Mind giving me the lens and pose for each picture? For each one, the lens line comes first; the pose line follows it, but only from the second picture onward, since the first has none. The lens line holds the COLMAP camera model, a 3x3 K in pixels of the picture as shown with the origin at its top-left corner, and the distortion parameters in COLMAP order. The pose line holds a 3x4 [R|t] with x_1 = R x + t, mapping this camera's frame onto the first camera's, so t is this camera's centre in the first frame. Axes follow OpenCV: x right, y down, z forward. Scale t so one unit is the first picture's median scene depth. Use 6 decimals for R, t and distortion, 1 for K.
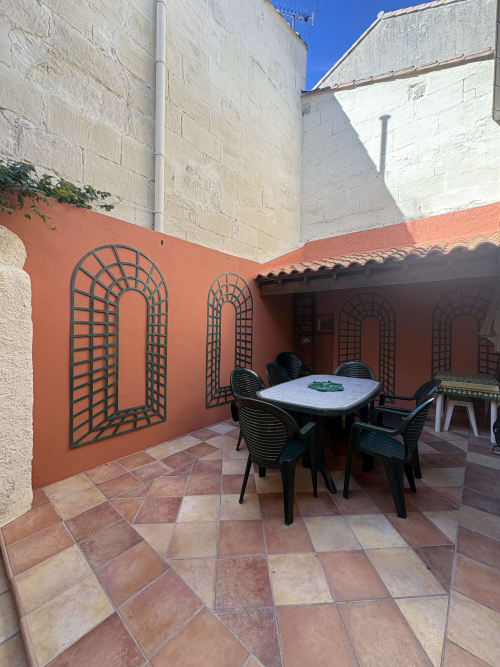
lens RADIAL K [[266.3, 0, 250.1], [0, 266.3, 332.6], [0, 0, 1]] dist [0.002395, -0.000206]
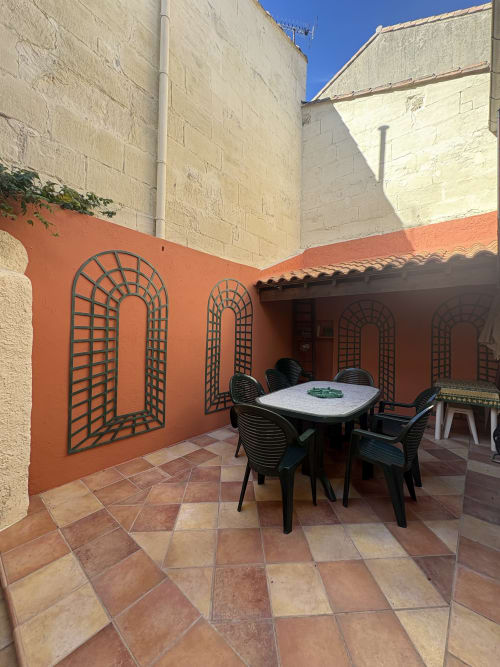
lens RADIAL K [[266.3, 0, 250.1], [0, 266.3, 332.6], [0, 0, 1]] dist [0.002395, -0.000206]
pose [[0.999980, 0.006217, 0.000879, 0.000332], [-0.006197, 0.999766, -0.020734, -0.001467], [-0.001007, 0.020728, 0.999785, -0.002117]]
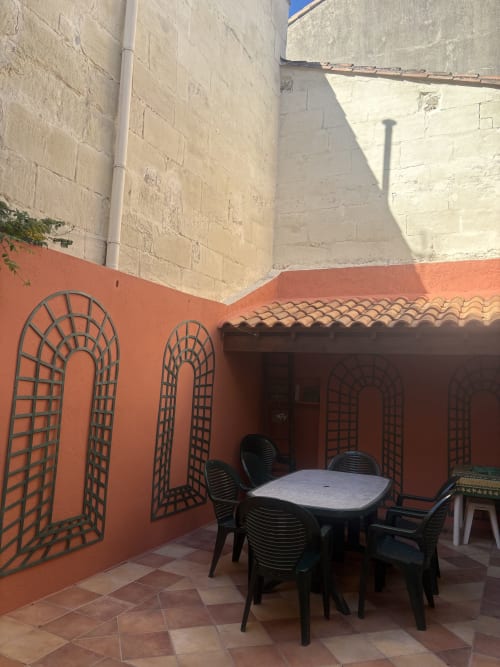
lens RADIAL K [[504.5, 0, 250.0], [0, 504.5, 333.5], [0, 0, 1]] dist [0.055478, -0.054870]
pose [[0.972814, 0.057448, 0.224350, -0.284568], [-0.033617, 0.993513, -0.108636, -0.065739], [-0.229135, 0.098141, 0.968434, -0.414183]]
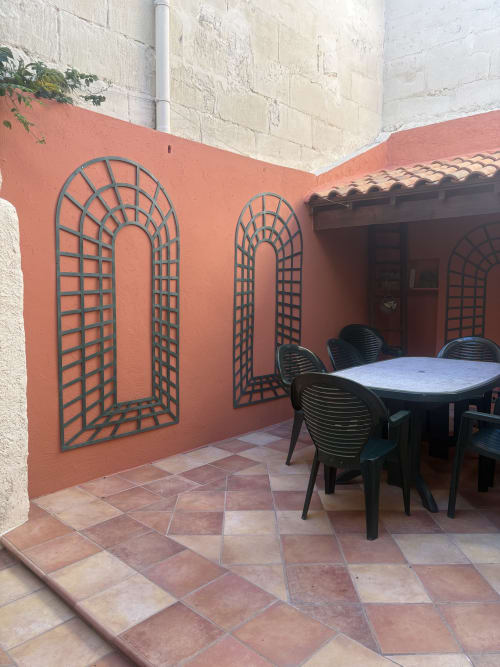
lens RADIAL K [[506.4, 0, 250.0], [0, 506.4, 333.5], [0, 0, 1]] dist [0.091201, -0.107131]
pose [[0.998803, -0.002502, -0.048856, -0.077570], [0.005849, 0.997635, 0.068481, 0.022560], [0.048569, -0.068685, 0.996455, -0.256860]]
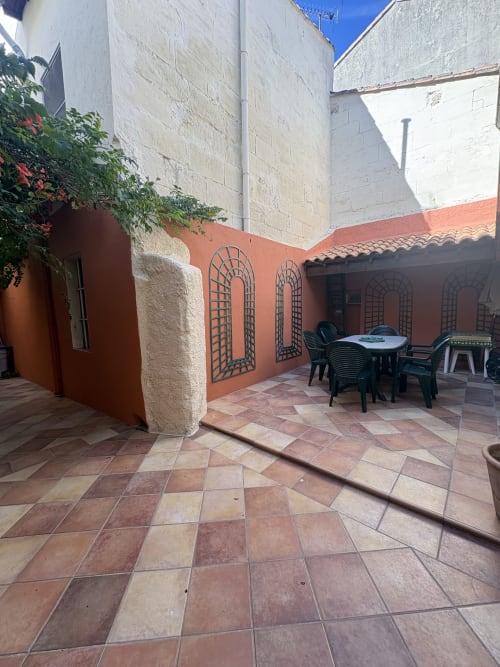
lens RADIAL K [[266.3, 0, 250.1], [0, 266.3, 332.6], [0, 0, 1]] dist [0.002395, -0.000206]
pose [[0.999473, -0.032352, 0.002534, -0.355823], [0.032036, 0.996121, 0.081957, 0.021079], [-0.005175, -0.081833, 0.996633, -0.411339]]
